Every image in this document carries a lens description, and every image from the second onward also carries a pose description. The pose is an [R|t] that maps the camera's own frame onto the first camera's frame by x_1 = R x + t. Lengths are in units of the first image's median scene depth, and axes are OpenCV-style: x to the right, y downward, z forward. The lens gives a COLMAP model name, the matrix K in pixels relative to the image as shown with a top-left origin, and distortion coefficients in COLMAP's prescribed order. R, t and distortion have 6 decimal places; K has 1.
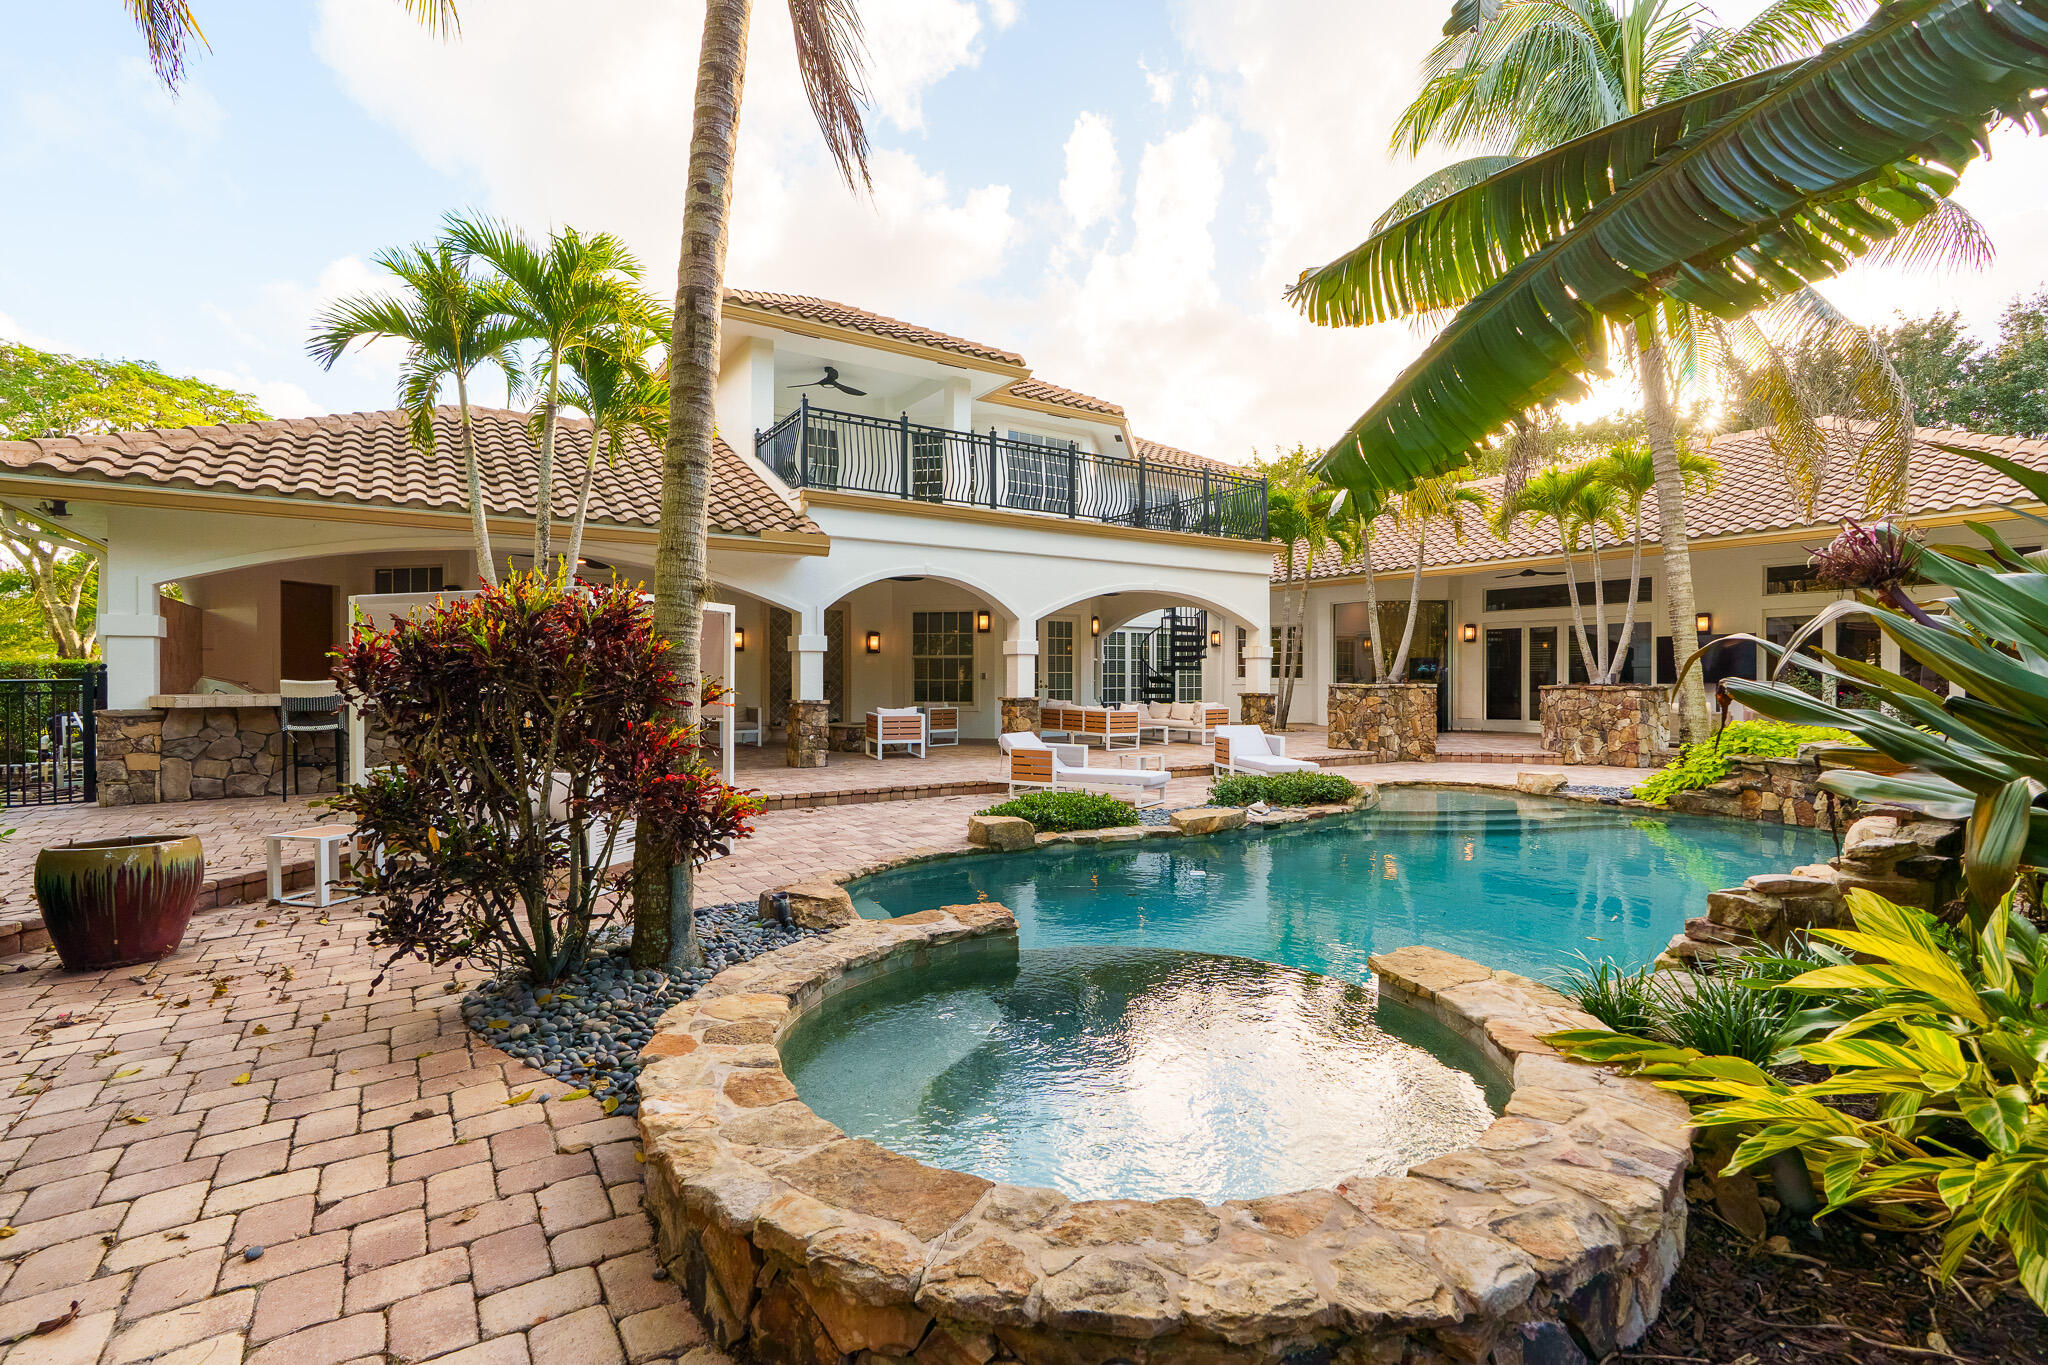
lens RADIAL K [[925.7, 0, 1021.8], [0, 925.7, 678.7], [0, 0, 1]] dist [-0.007168, 0.003574]
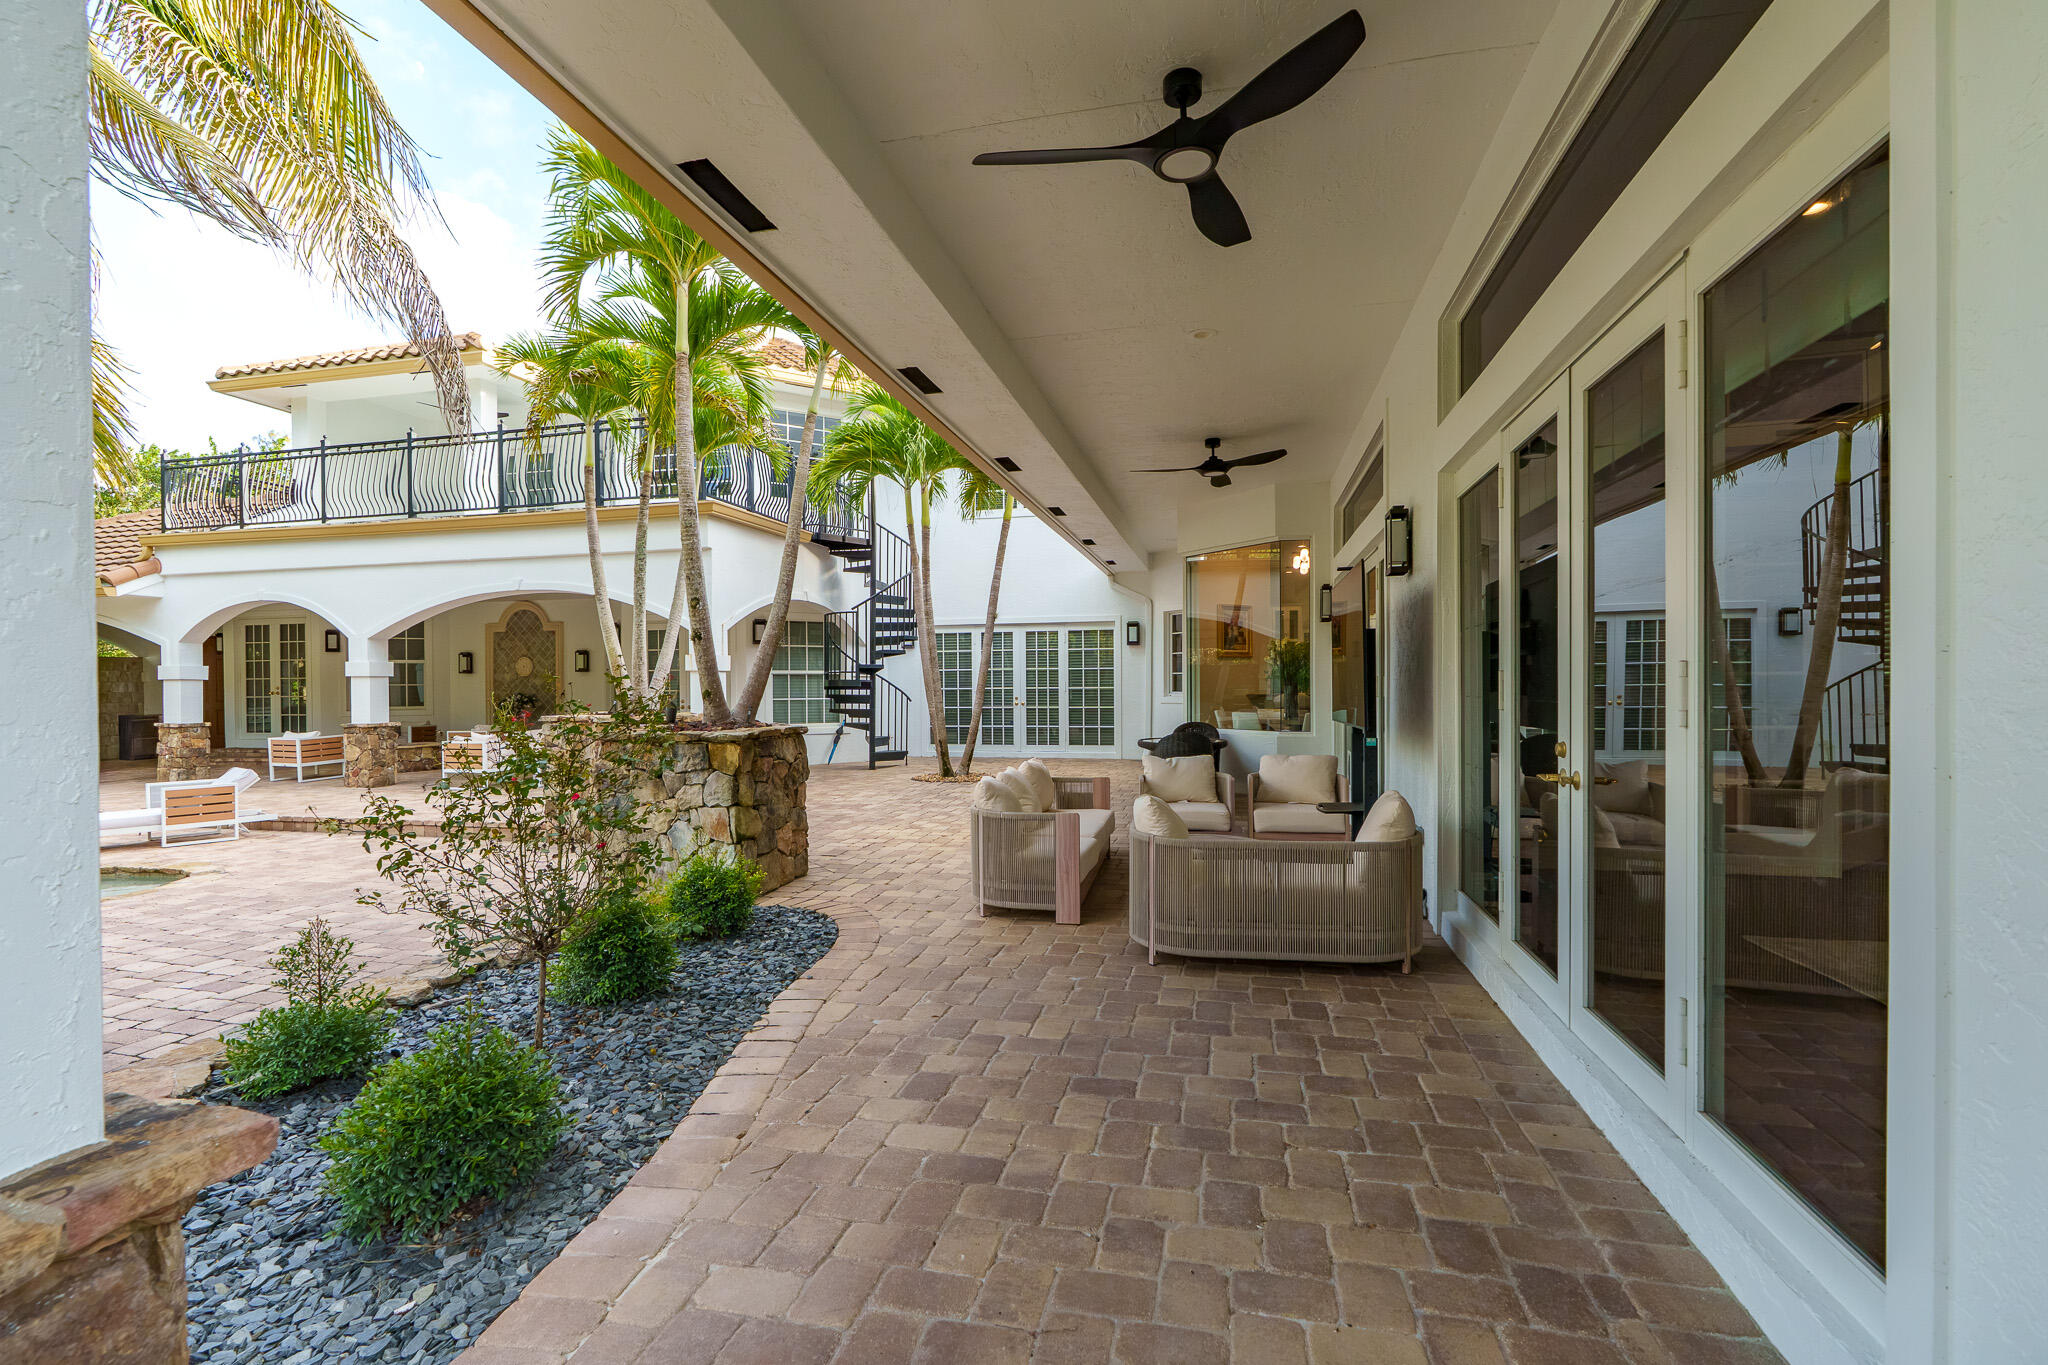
lens RADIAL K [[955.1, 0, 1024.0], [0, 955.1, 682.5], [0, 0, 1]] dist [-0.036056, 0.000125]
pose [[0.692239, -0.000617, -0.721668, 1.115243], [0.005182, 0.999978, 0.004115, -0.020369], [0.721650, -0.006589, 0.692227, 0.827918]]
